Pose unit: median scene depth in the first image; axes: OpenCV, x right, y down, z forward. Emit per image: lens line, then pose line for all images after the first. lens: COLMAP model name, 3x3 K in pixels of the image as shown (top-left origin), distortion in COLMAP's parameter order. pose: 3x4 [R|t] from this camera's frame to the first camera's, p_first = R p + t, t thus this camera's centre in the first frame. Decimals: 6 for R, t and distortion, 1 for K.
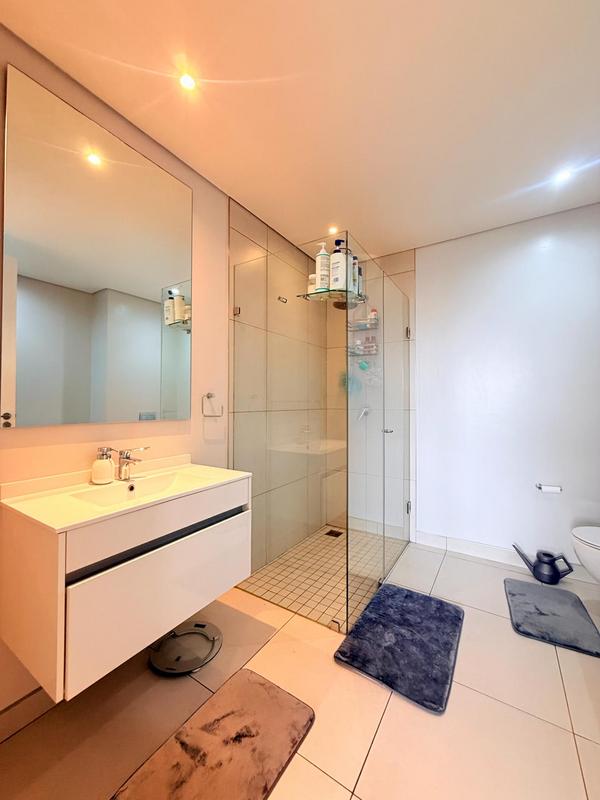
lens RADIAL K [[318.0, 0, 300.6], [0, 318.0, 397.4], [0, 0, 1]] dist [-0.002447, 0.000784]
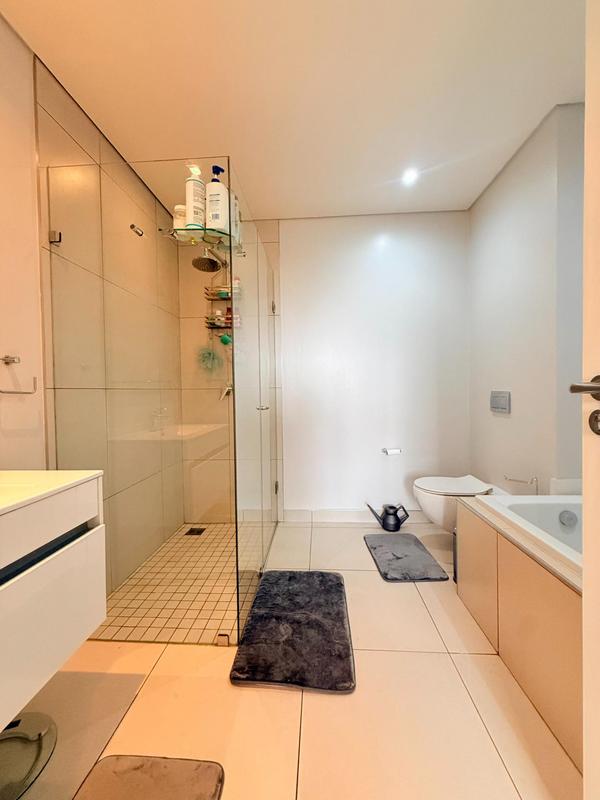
lens RADIAL K [[318.0, 0, 300.6], [0, 318.0, 397.4], [0, 0, 1]] dist [-0.002447, 0.000784]
pose [[0.872010, -0.024082, 0.488895, -0.093417], [0.007610, 0.999335, 0.035652, 0.051108], [-0.489429, -0.027368, 0.871614, 0.172676]]
